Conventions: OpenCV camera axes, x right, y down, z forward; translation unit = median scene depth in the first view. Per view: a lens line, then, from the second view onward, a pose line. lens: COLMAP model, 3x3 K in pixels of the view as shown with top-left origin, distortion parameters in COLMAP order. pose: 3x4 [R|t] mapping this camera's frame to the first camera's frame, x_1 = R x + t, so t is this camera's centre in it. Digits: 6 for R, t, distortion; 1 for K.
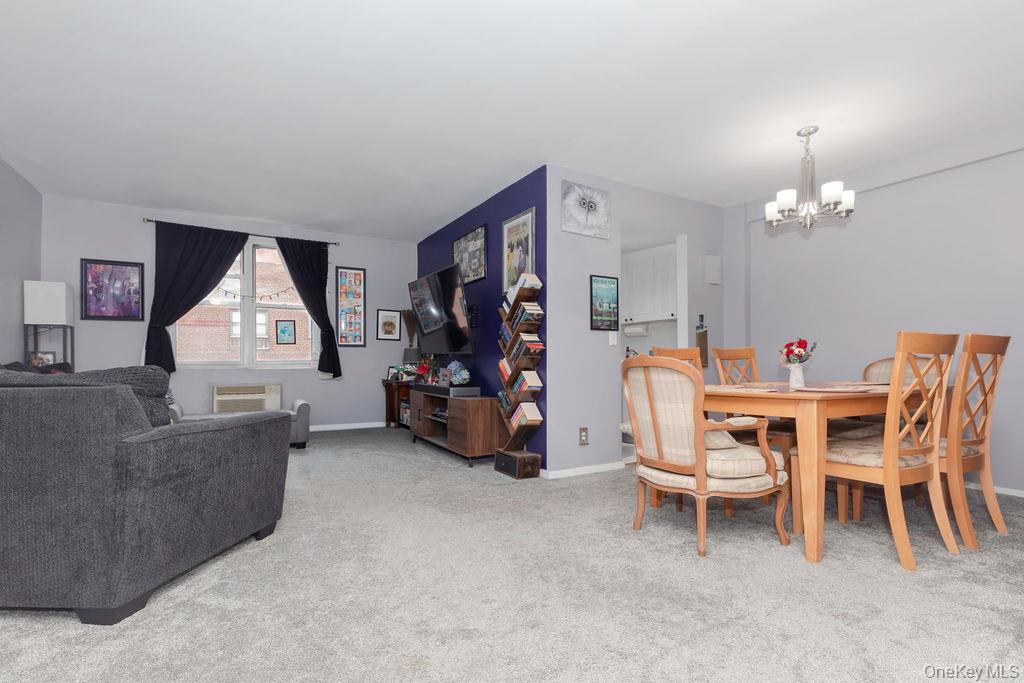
lens RADIAL K [[474.6, 0, 512.7], [0, 474.6, 359.3], [0, 0, 1]] dist [0.002392, 0.000432]
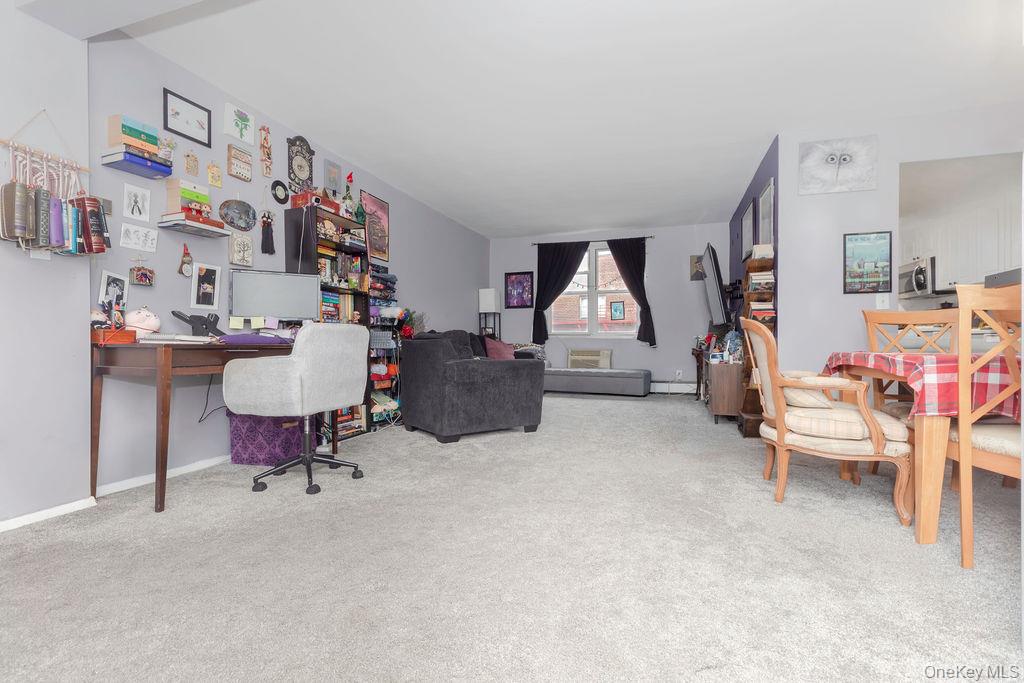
lens RADIAL K [[463.1, 0, 512.0], [0, 463.1, 341.5], [0, 0, 1]] dist [0.001253, 0.000142]
pose [[0.647209, 0.007028, -0.762280, 0.422702], [0.001868, 0.999940, 0.010804, 0.018723], [0.762310, -0.008416, 0.647157, -0.071689]]
